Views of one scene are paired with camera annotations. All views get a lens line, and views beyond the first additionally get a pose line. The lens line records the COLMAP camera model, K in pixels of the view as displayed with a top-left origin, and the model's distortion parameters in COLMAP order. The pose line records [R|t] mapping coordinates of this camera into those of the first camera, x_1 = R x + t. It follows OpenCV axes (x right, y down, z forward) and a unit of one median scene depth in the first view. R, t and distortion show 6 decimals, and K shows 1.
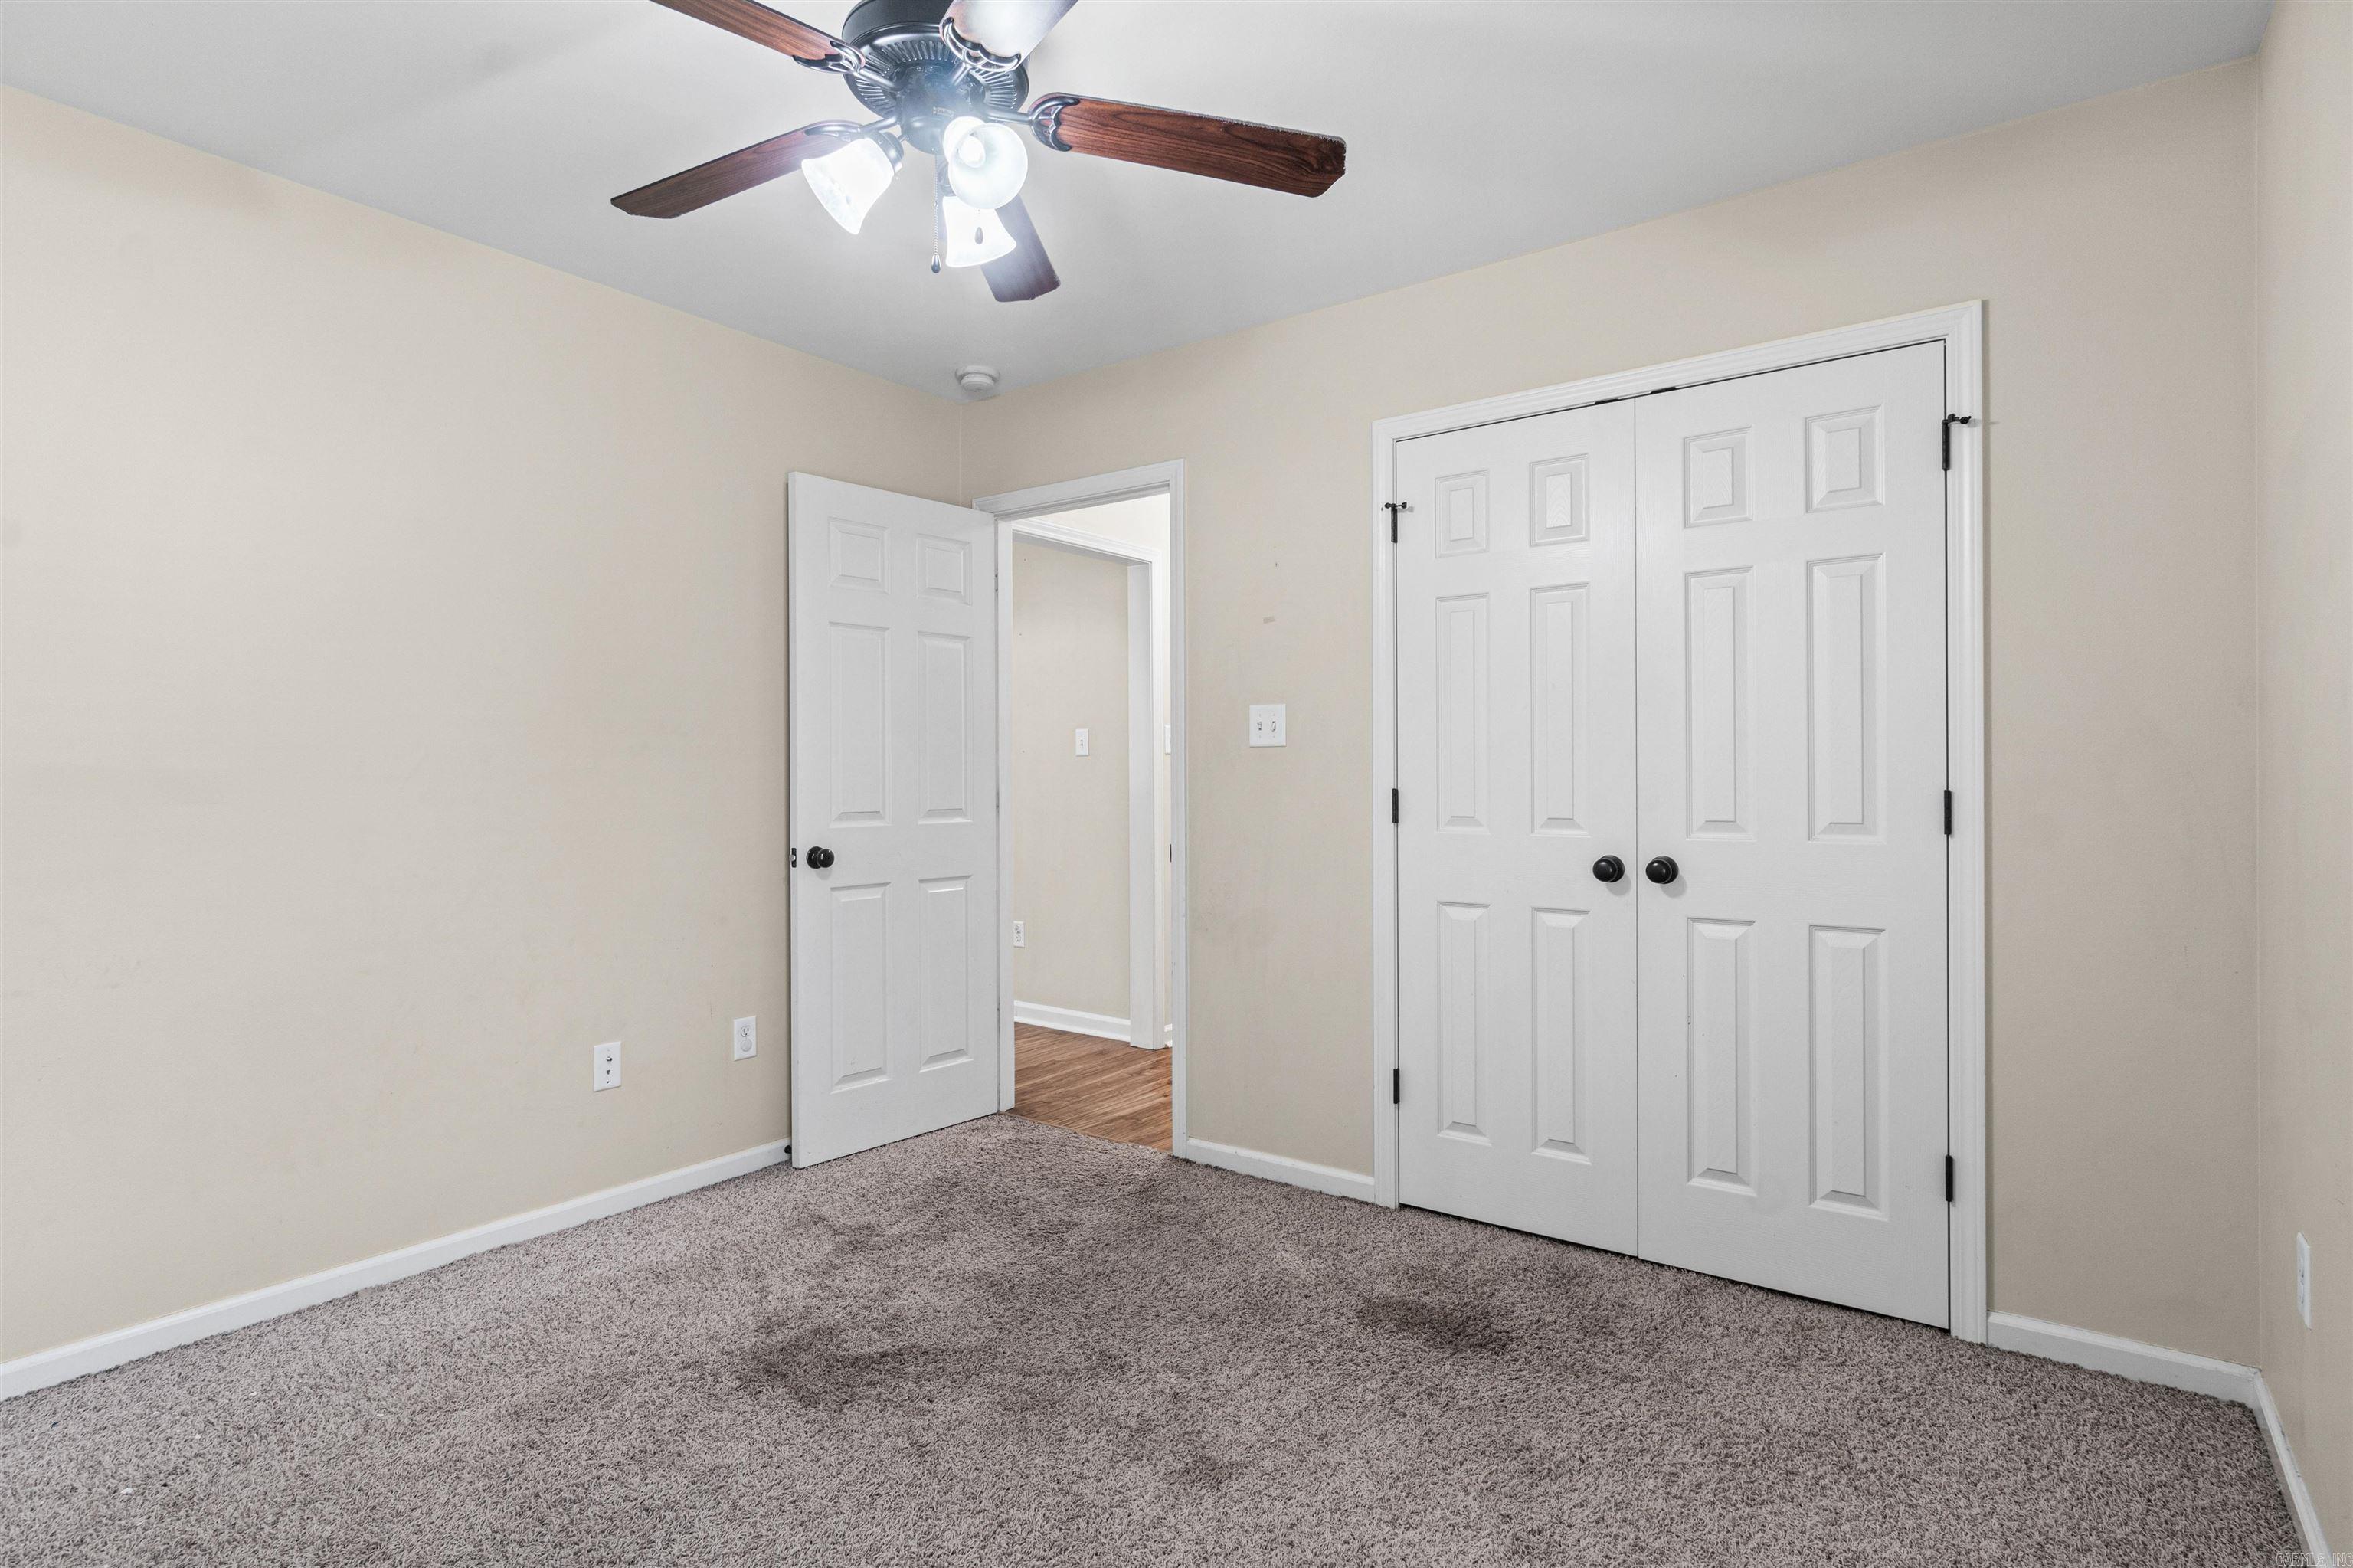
lens RADIAL K [[1205.8, 0, 1185.8], [0, 1205.8, 771.2], [0, 0, 1]] dist [-0.006825, 0.004807]
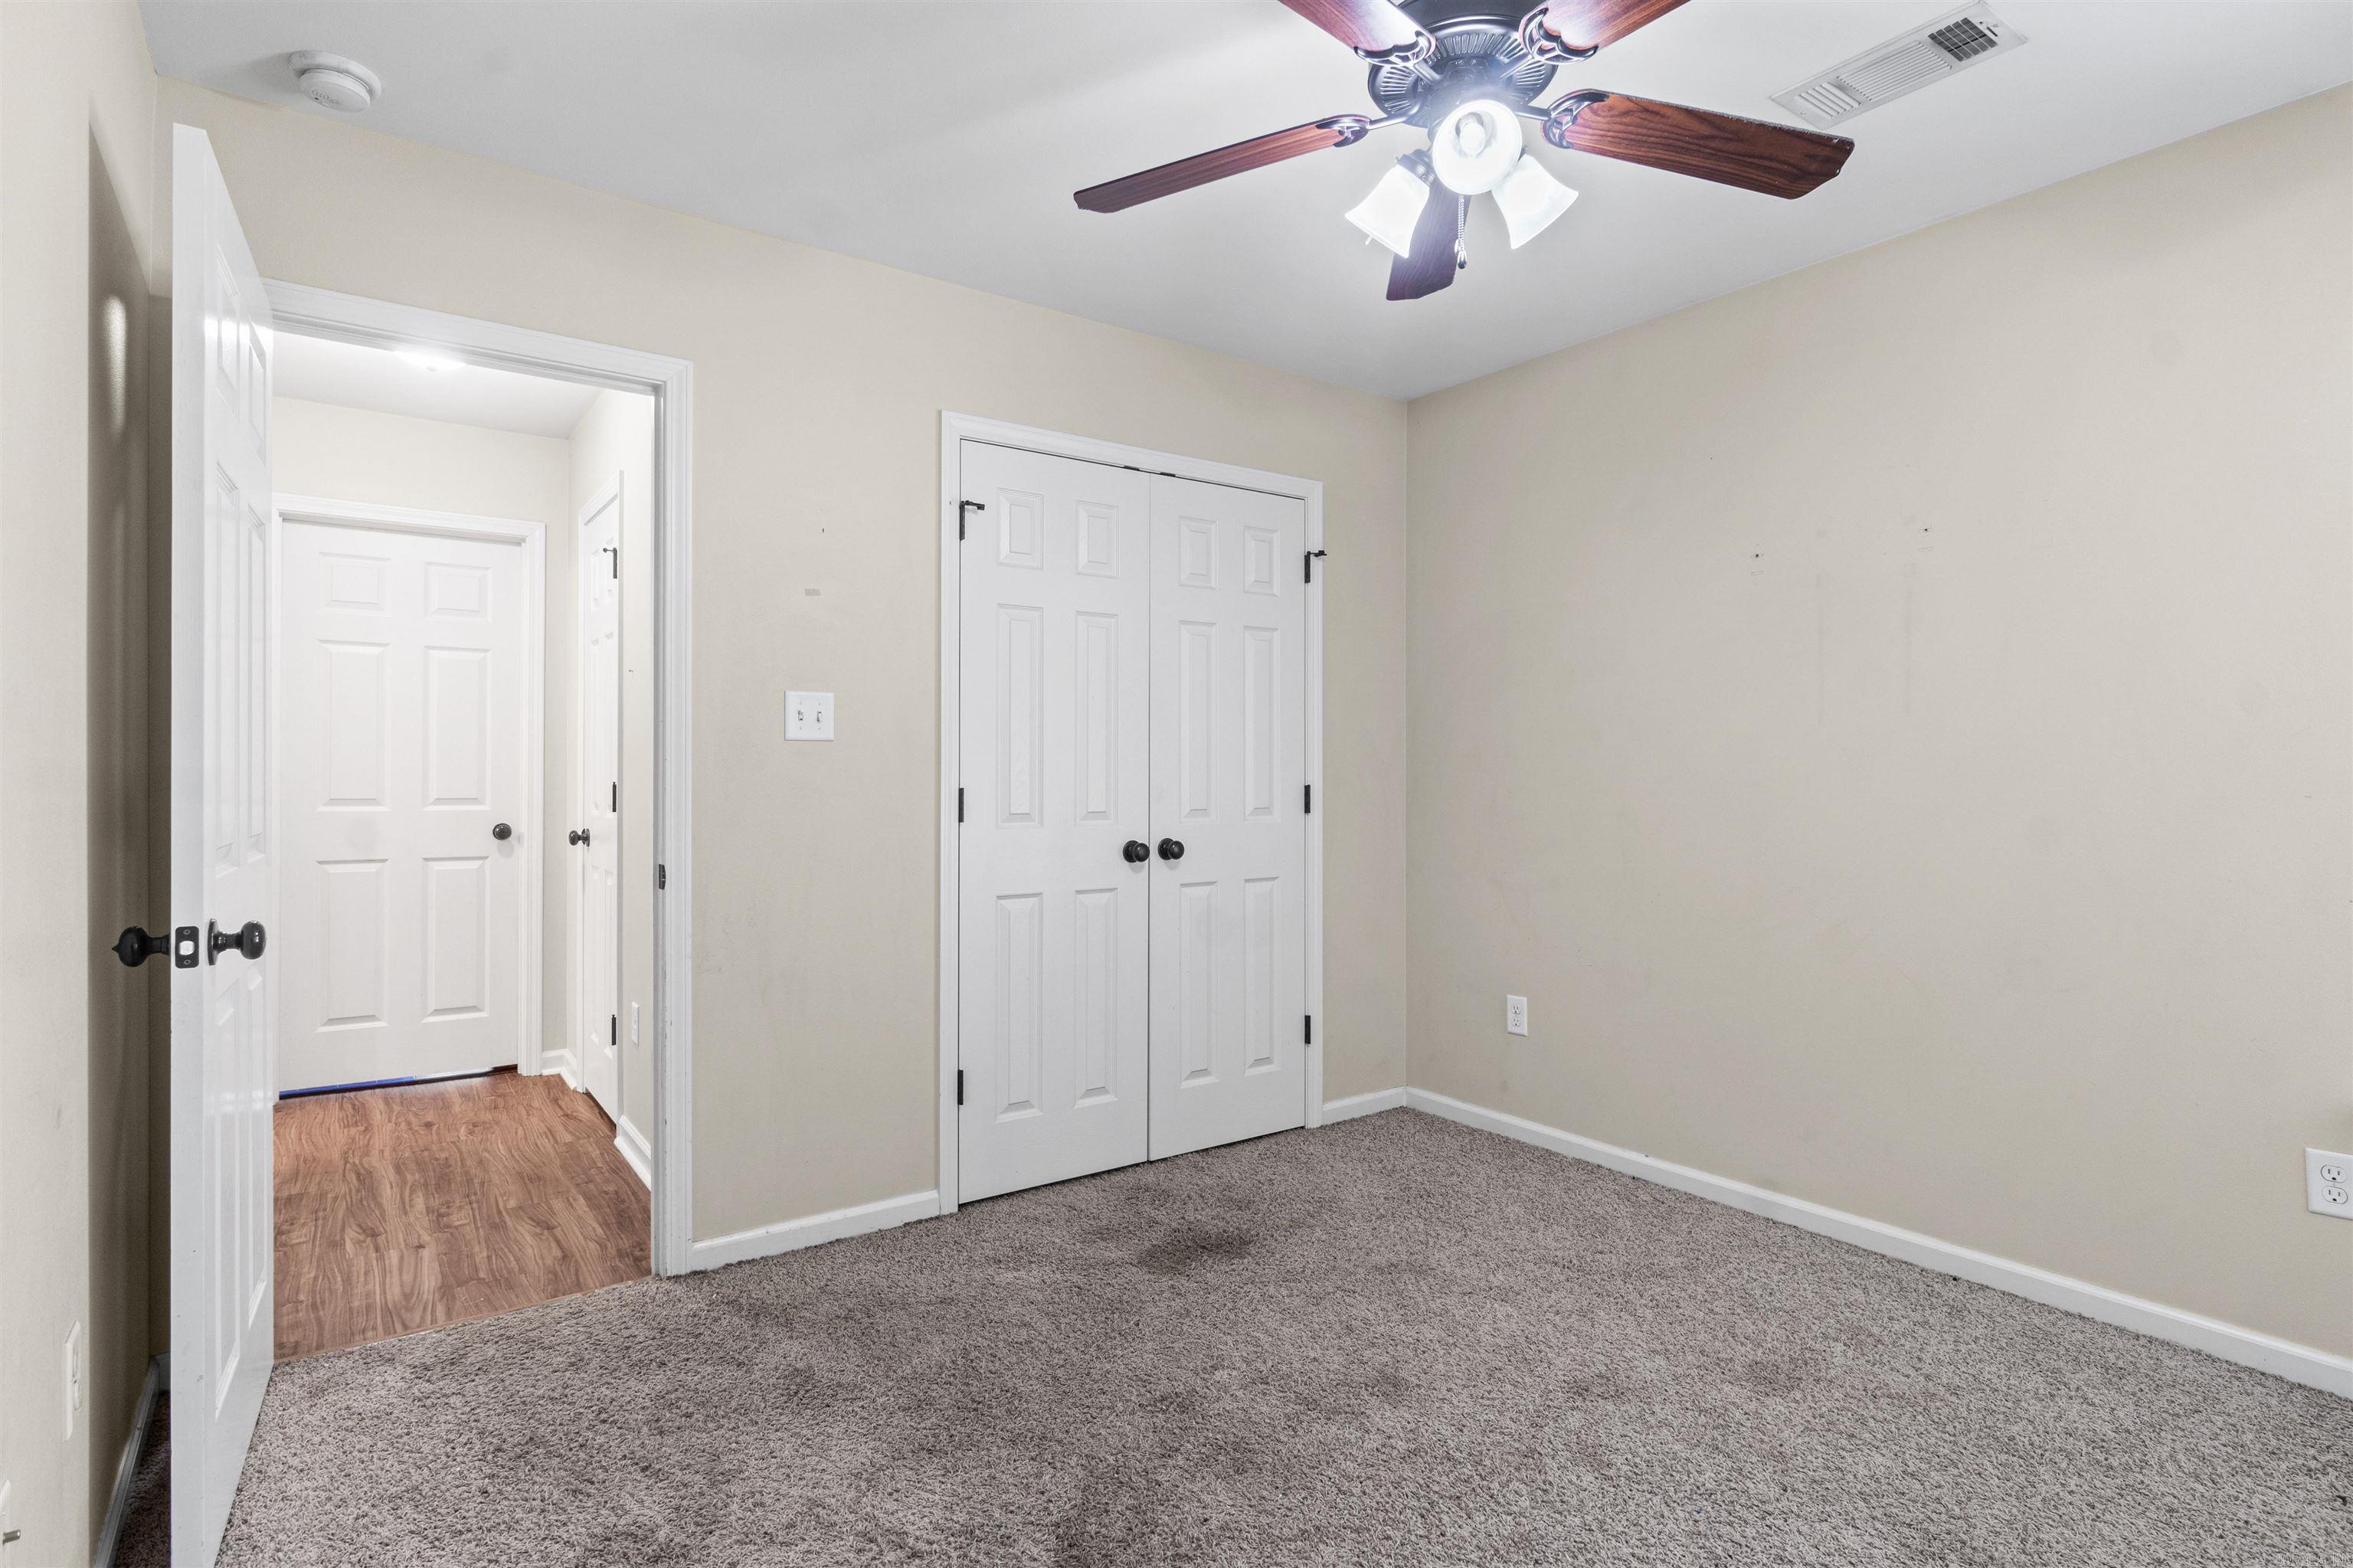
lens RADIAL K [[1205.8, 0, 1127.8], [0, 1205.8, 771.2], [0, 0, 1]] dist [-0.006825, 0.004807]
pose [[0.310759, 0.004956, 0.950476, -0.766439], [-0.005707, 0.999978, -0.003348, 0.003579], [-0.950472, -0.004384, 0.310780, 0.591049]]
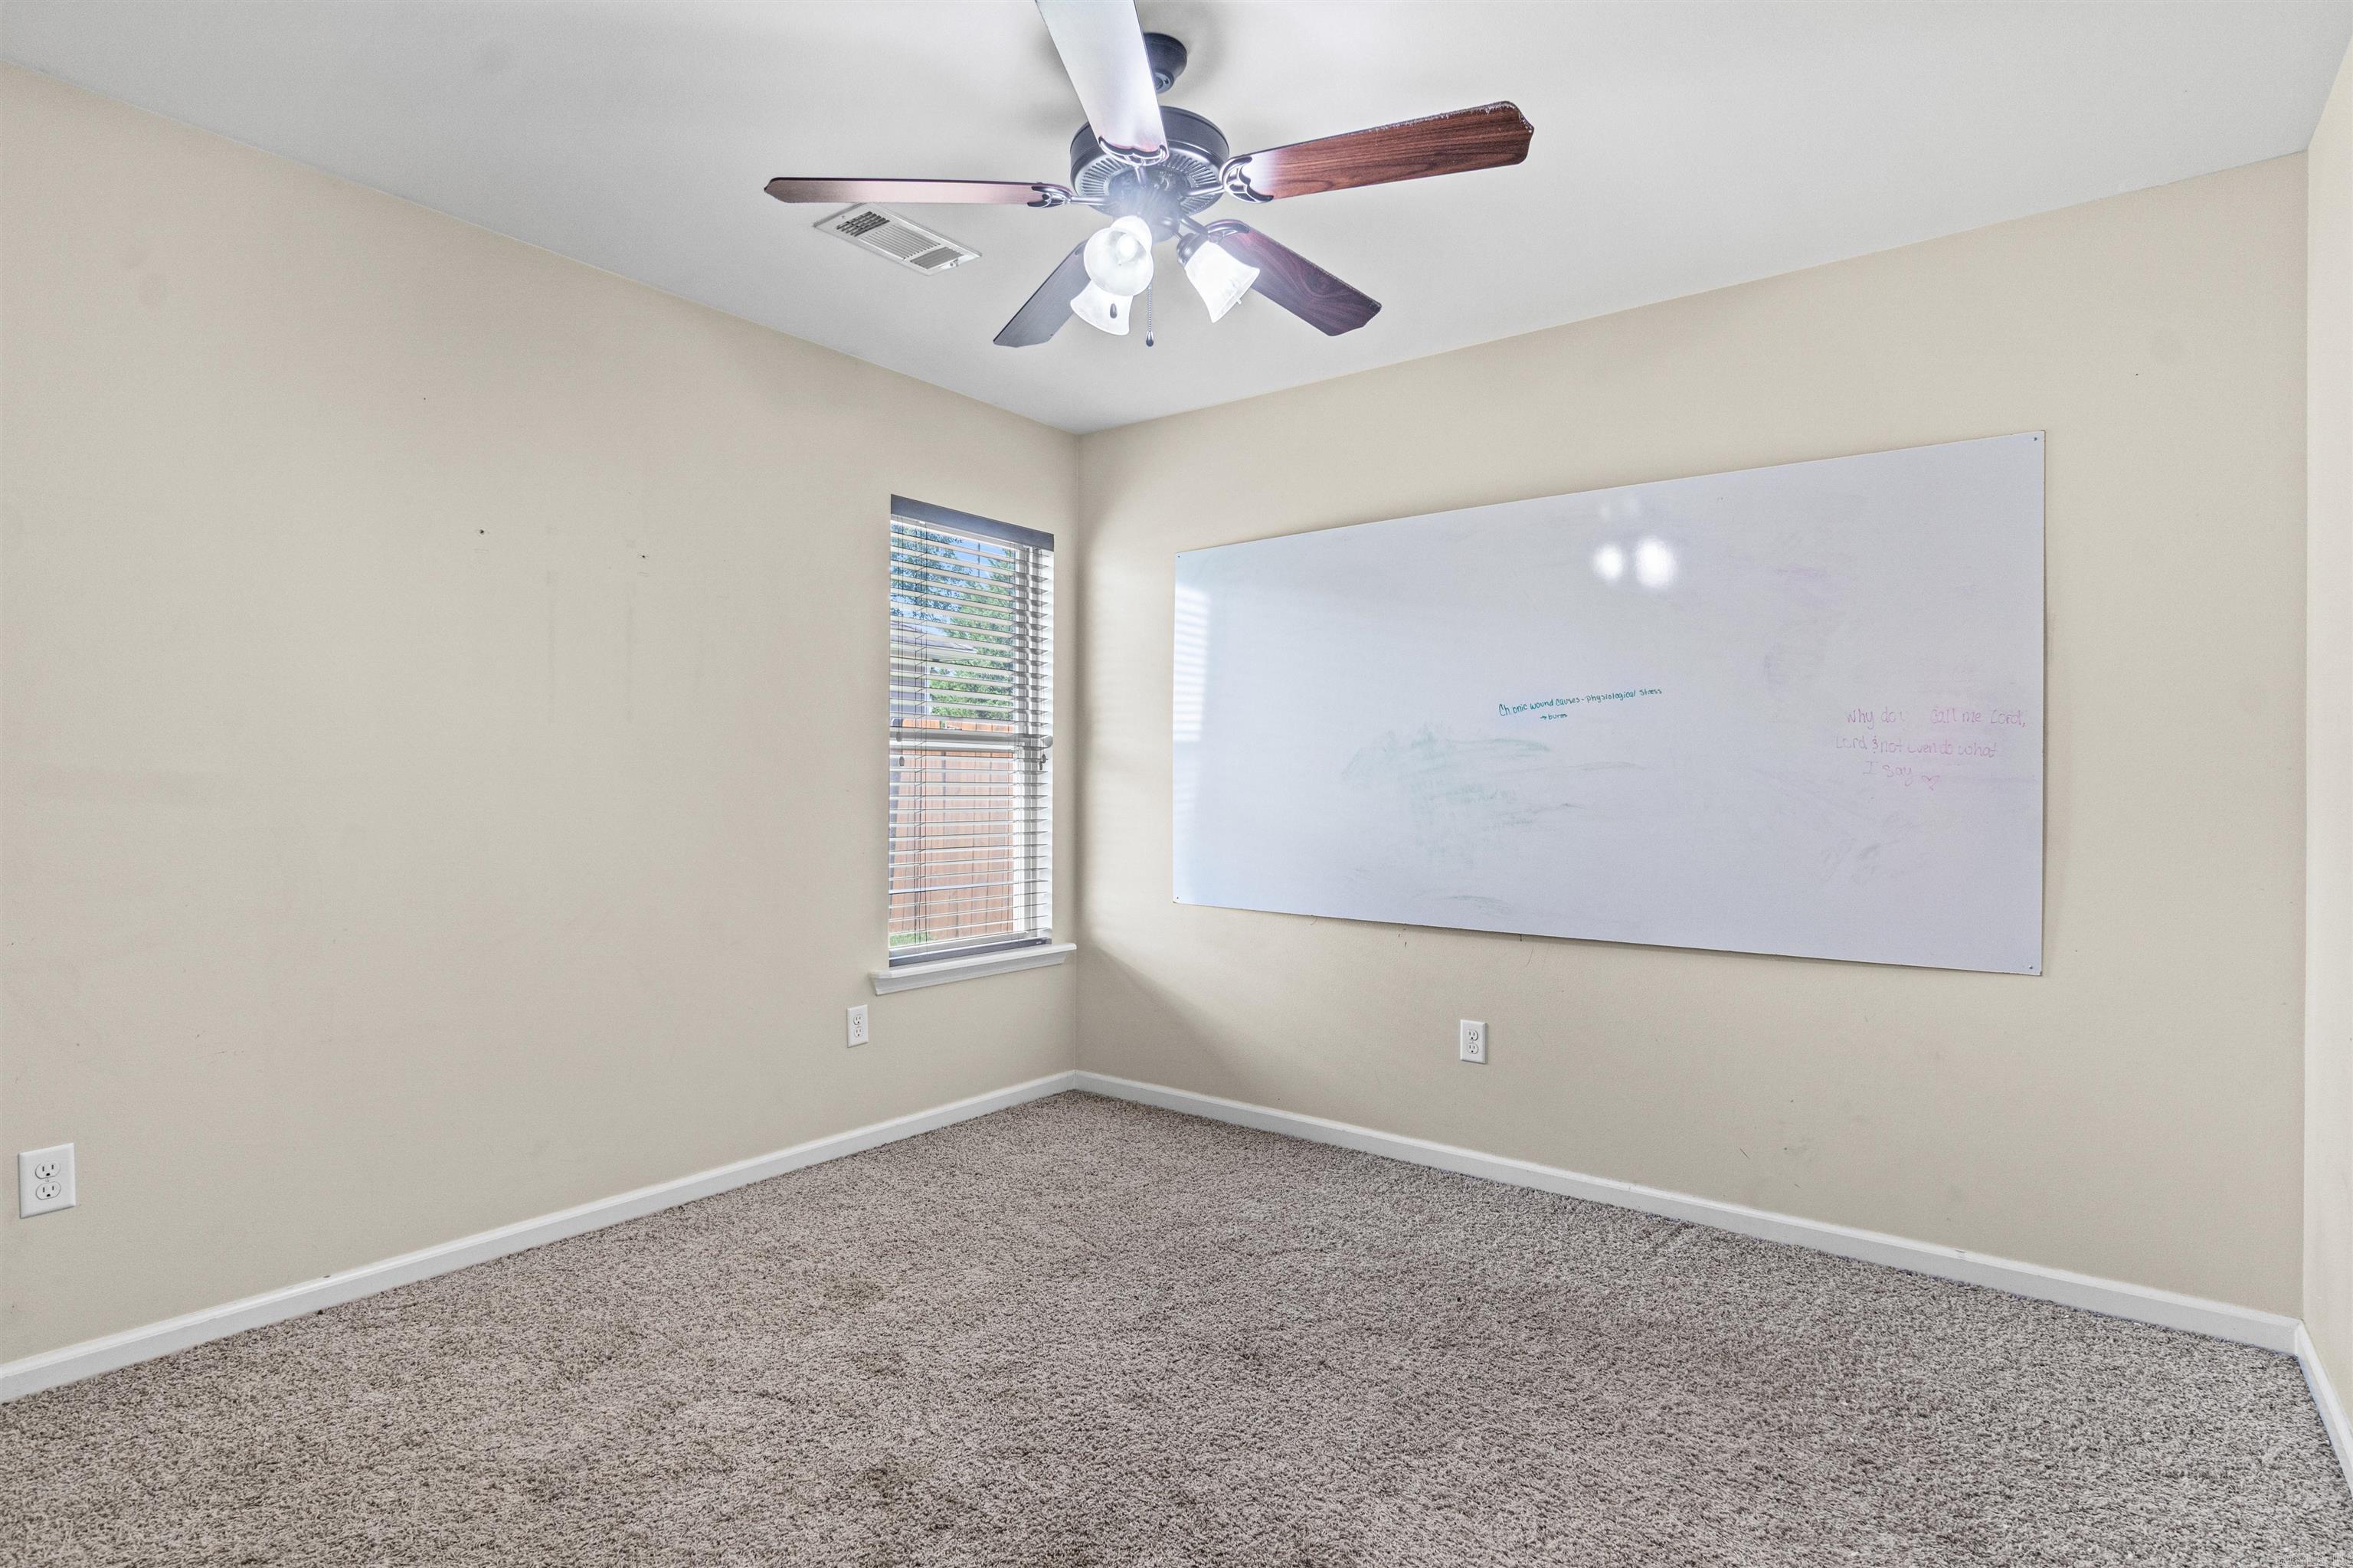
lens RADIAL K [[1205.8, 0, 1164.1], [0, 1205.8, 788.6], [0, 0, 1]] dist [-0.006825, 0.004807]
pose [[-0.999989, 0.001912, -0.004301, -0.138877], [0.001907, 0.999998, 0.001153, 0.009875], [0.004303, 0.001145, -0.999990, 1.333591]]
